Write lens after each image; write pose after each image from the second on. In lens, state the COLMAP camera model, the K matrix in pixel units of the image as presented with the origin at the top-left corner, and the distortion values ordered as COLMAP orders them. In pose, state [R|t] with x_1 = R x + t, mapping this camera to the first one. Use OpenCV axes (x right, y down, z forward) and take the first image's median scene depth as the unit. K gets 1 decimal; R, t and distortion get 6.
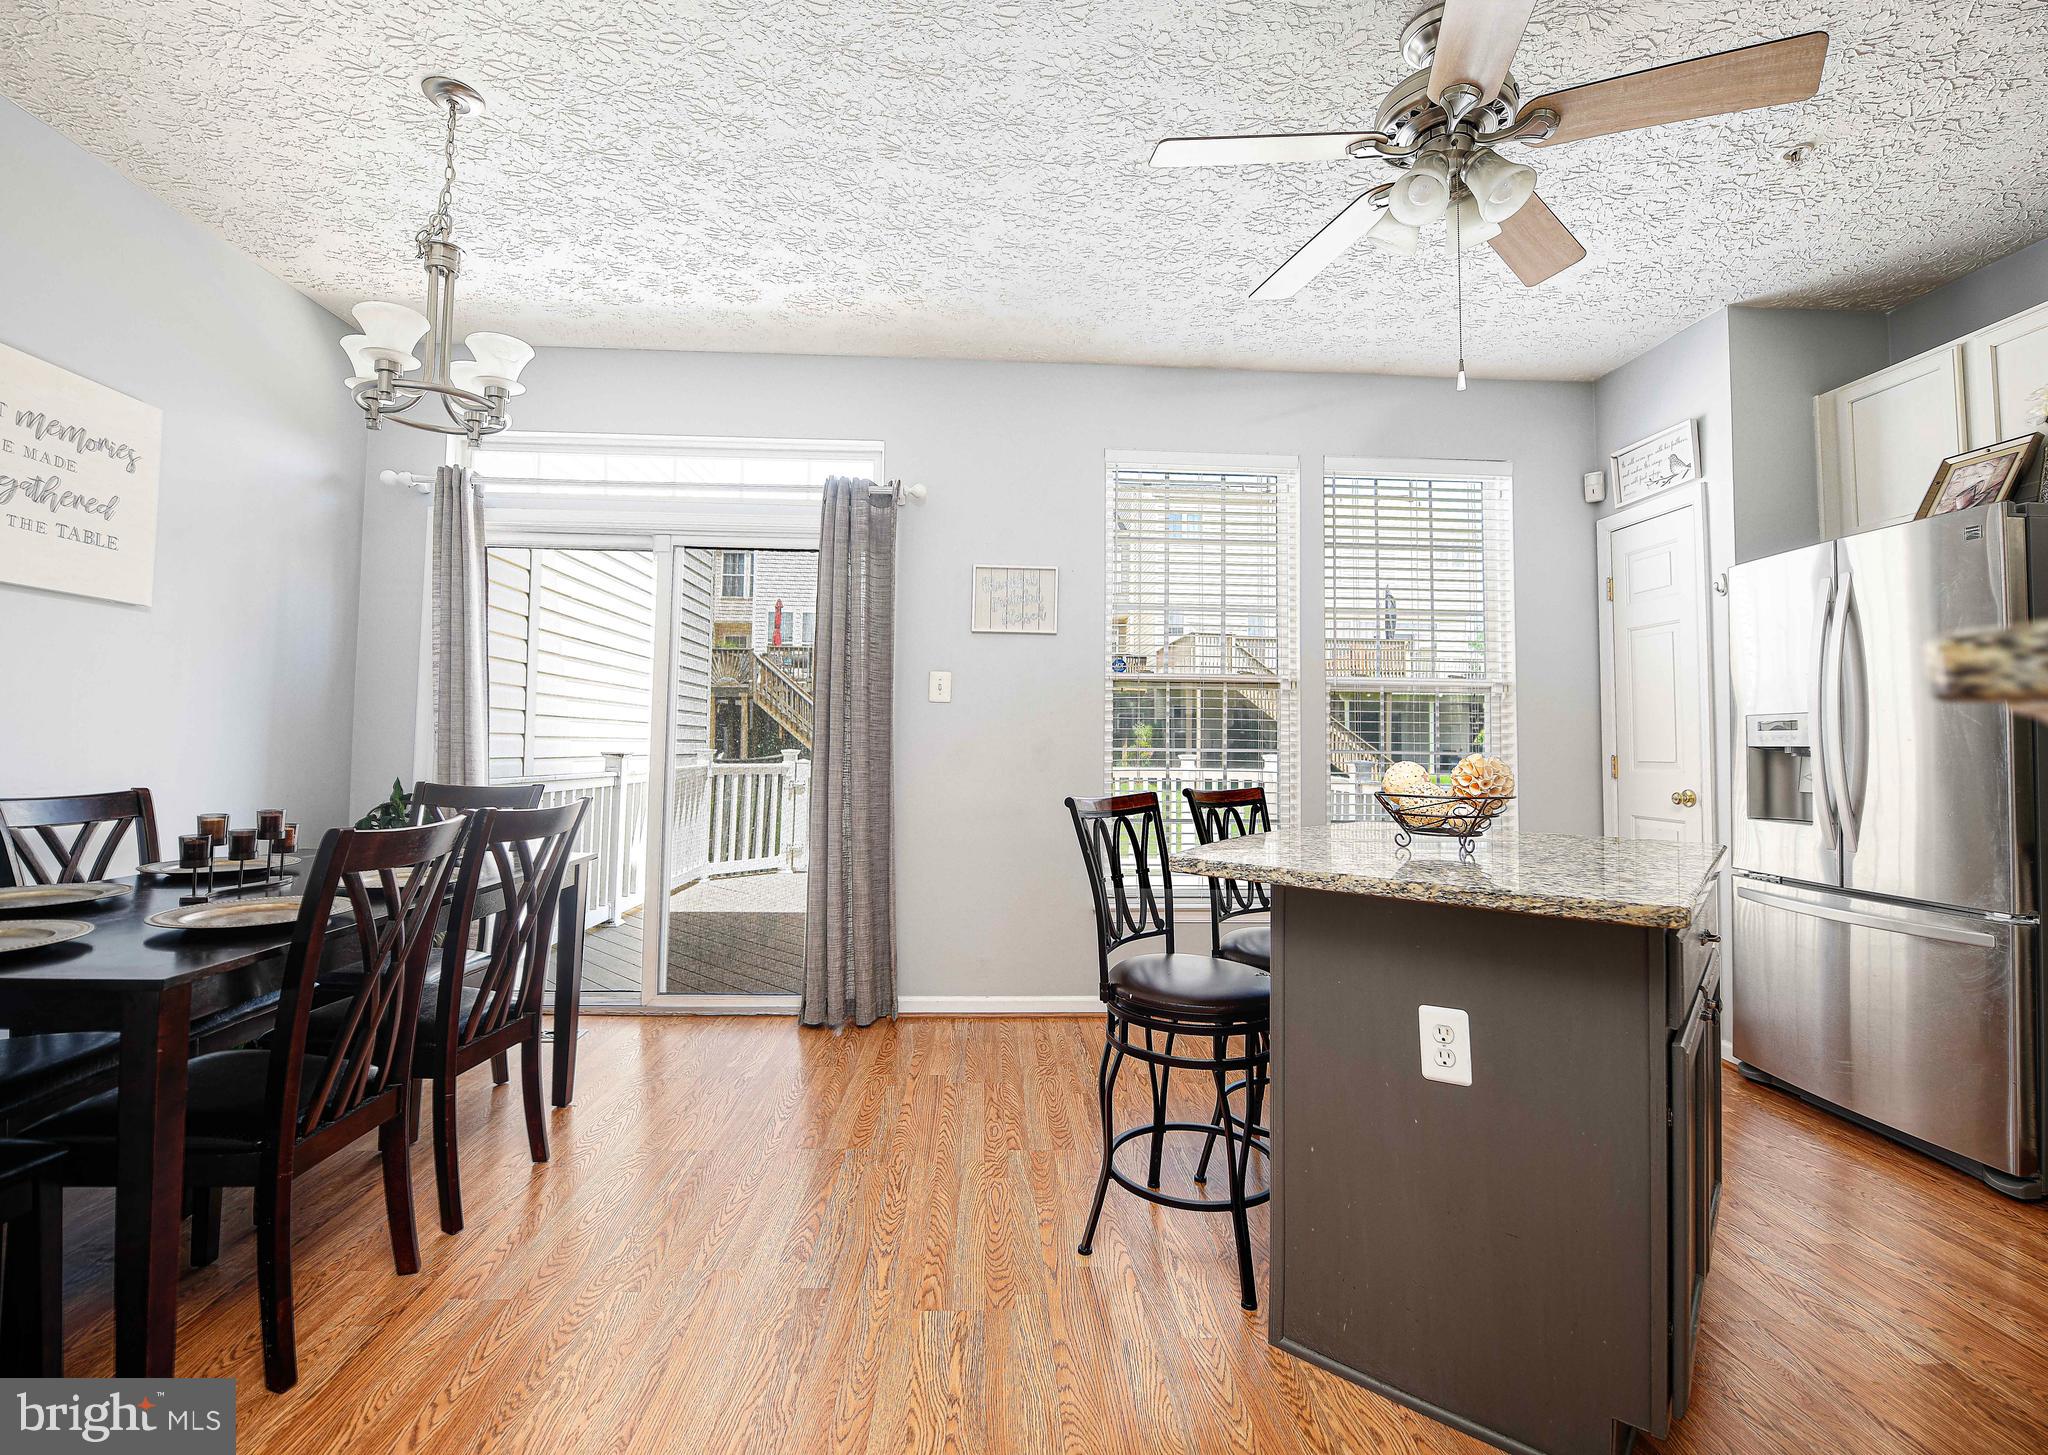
lens RADIAL K [[941.2, 0, 1023.5], [0, 941.2, 718.3], [0, 0, 1]] dist [0.001008, 0.000058]
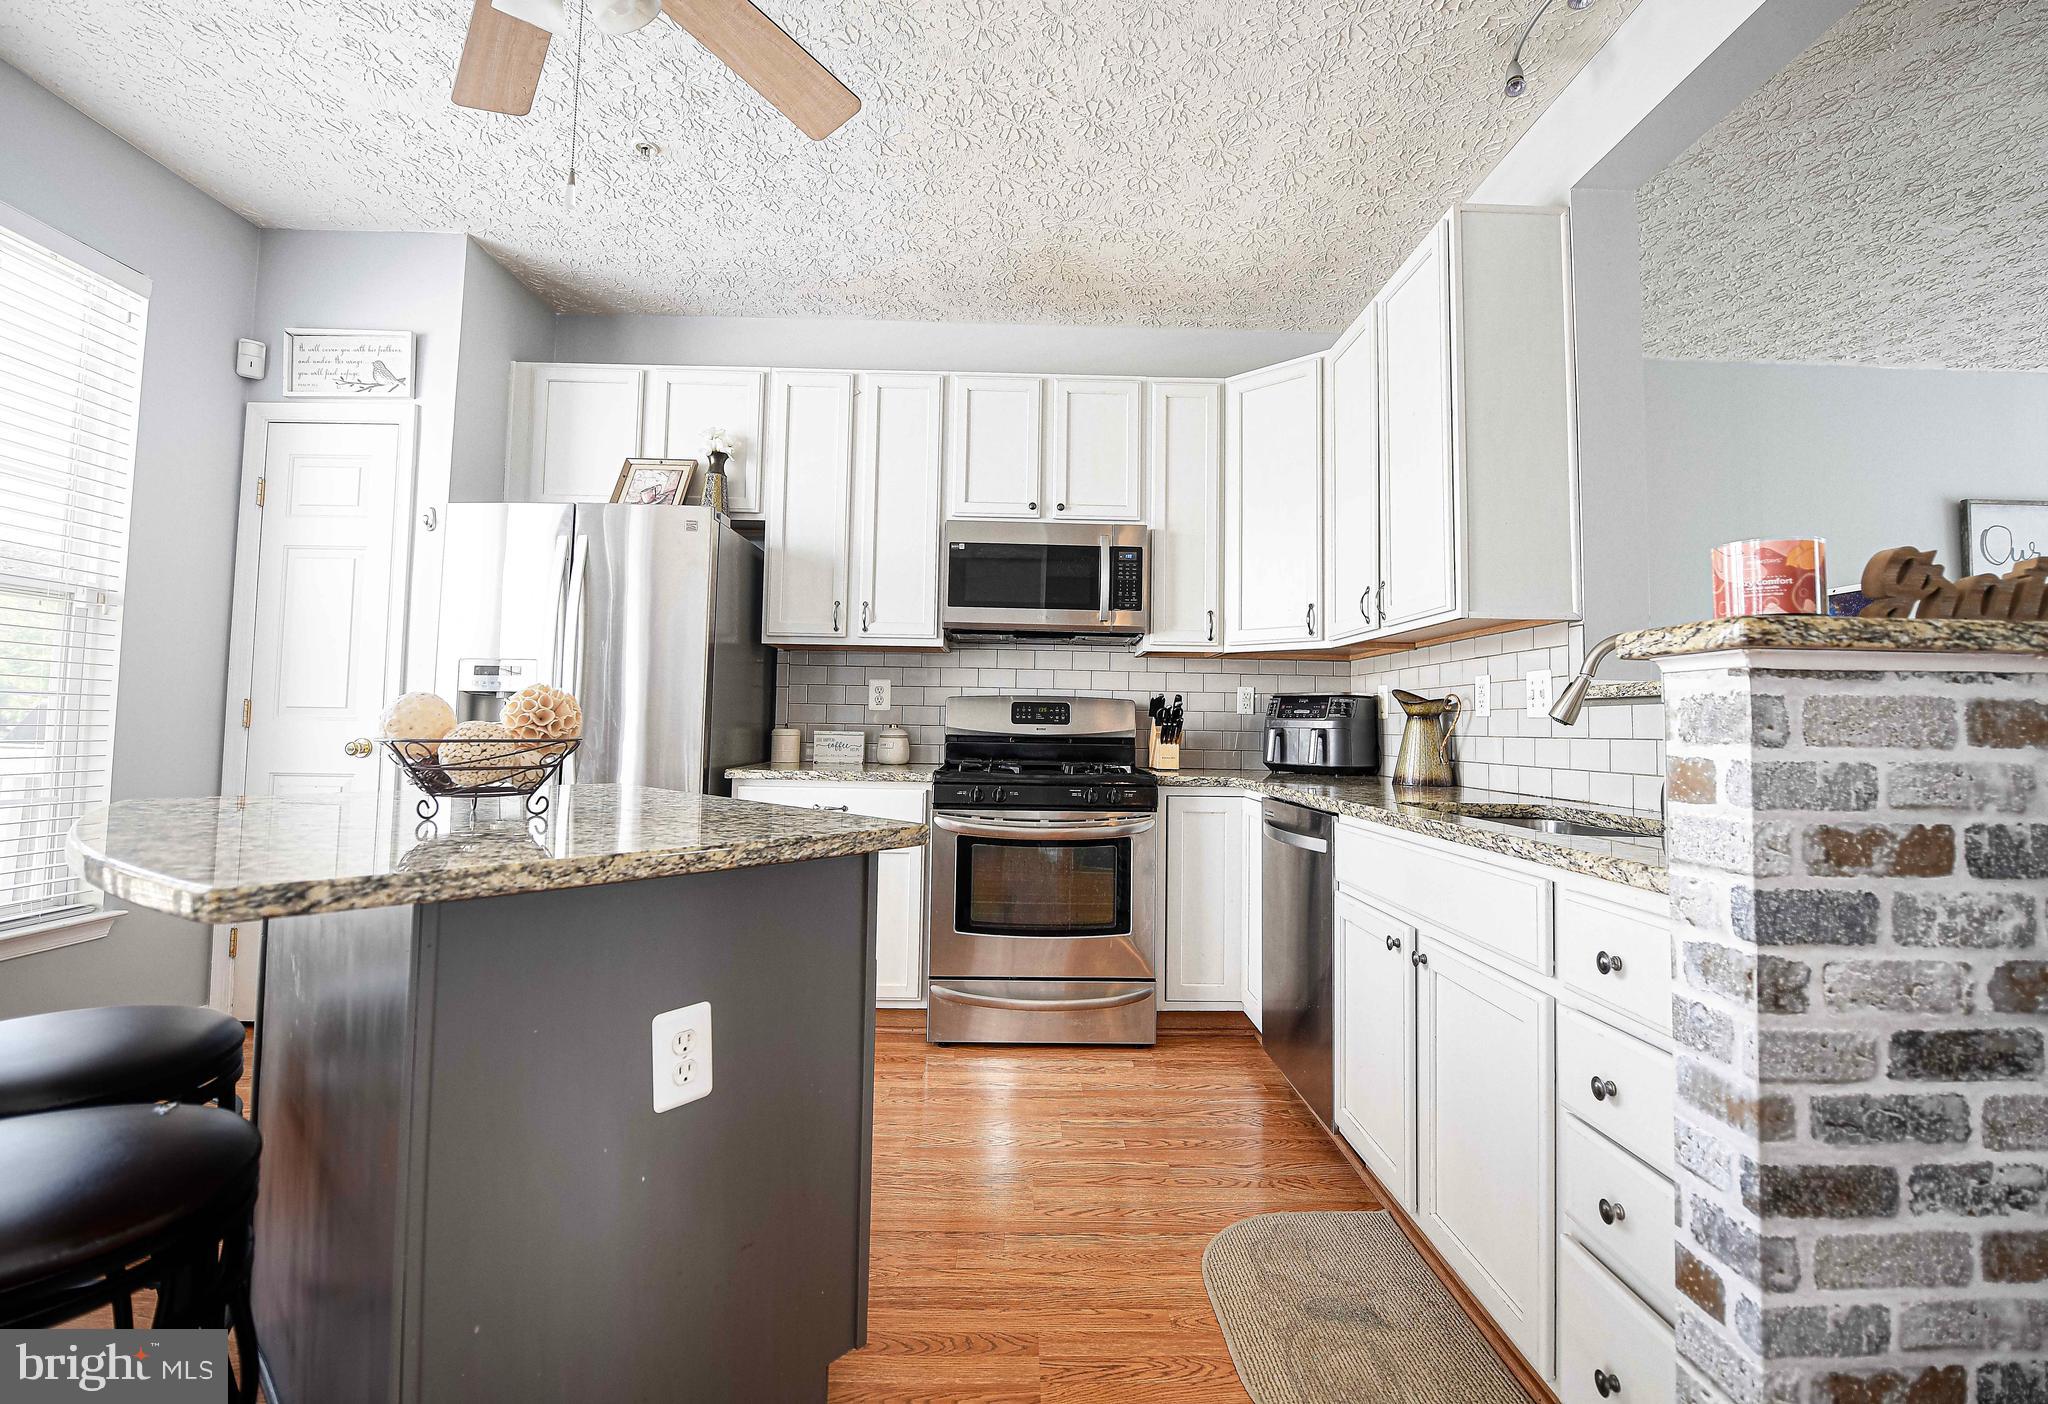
lens RADIAL K [[926.9, 0, 1021.2], [0, 926.9, 684.1], [0, 0, 1]] dist [-0.005416, -0.000570]
pose [[0.027093, 0.034678, 0.999031, -0.161843], [-0.041589, 0.998572, -0.033534, 0.029840], [-0.998767, -0.040640, 0.028497, 0.371272]]
